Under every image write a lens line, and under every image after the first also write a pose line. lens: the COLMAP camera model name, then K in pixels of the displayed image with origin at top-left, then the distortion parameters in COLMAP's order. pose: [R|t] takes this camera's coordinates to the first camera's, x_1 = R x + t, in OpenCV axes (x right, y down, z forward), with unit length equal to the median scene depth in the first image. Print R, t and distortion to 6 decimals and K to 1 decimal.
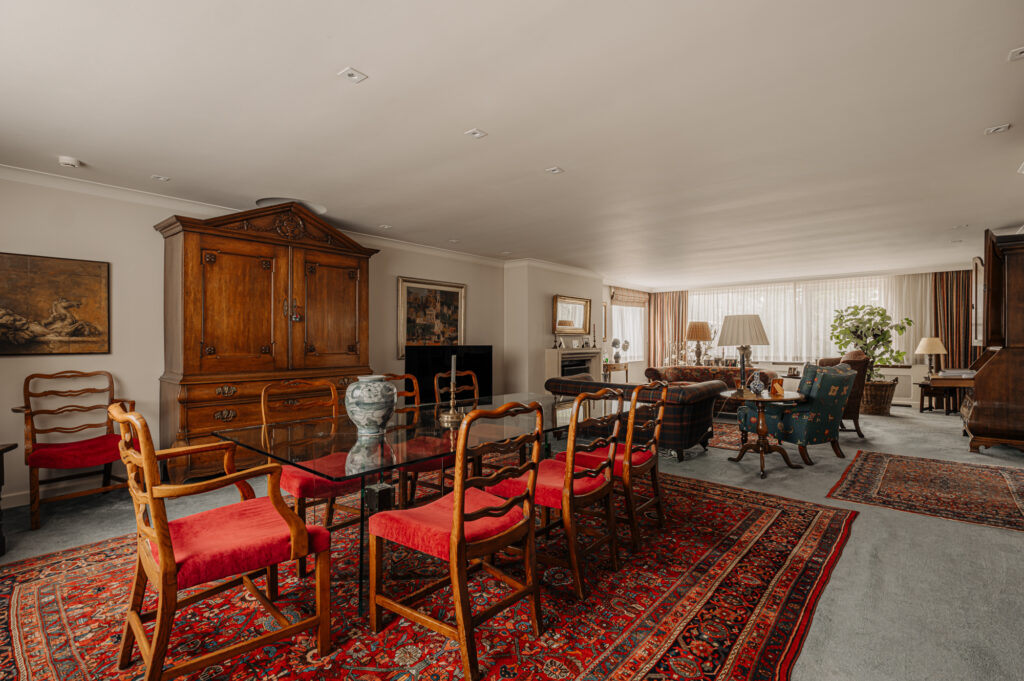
lens RADIAL K [[478.6, 0, 495.4], [0, 478.6, 339.6], [0, 0, 1]] dist [-0.000097, 0.000028]
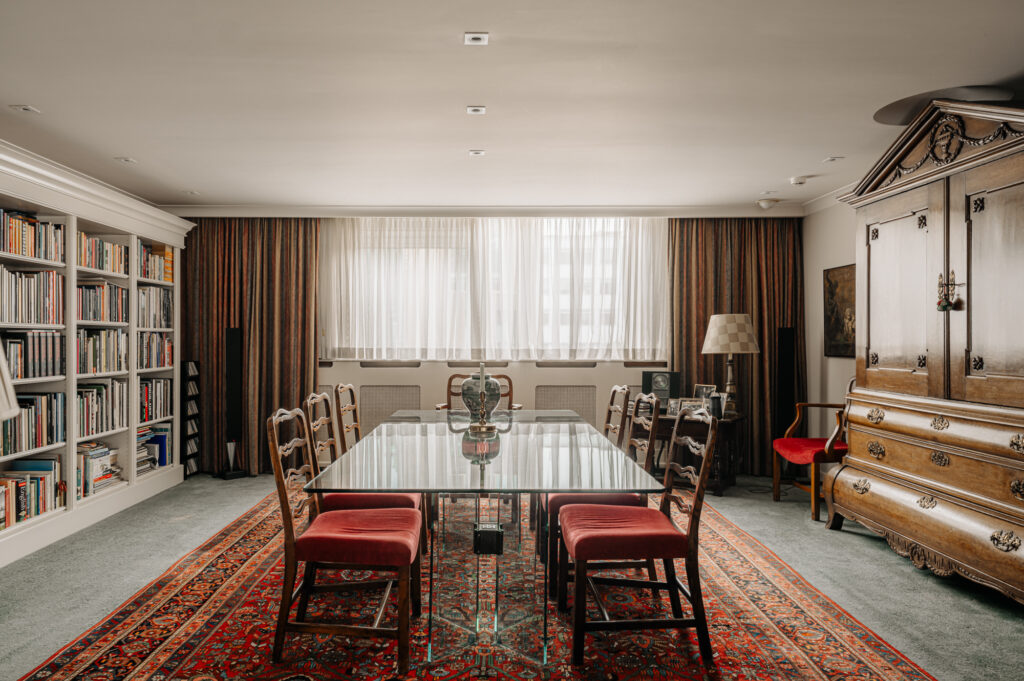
lens RADIAL K [[681.7, 0, 512.0], [0, 681.7, 340.5], [0, 0, 1]] dist [-0.000496, 0.000077]
pose [[-0.717837, 0.004637, -0.696196, 0.975852], [0.004818, 0.999987, 0.001693, -0.015936], [0.696195, -0.002139, -0.717850, 2.431487]]
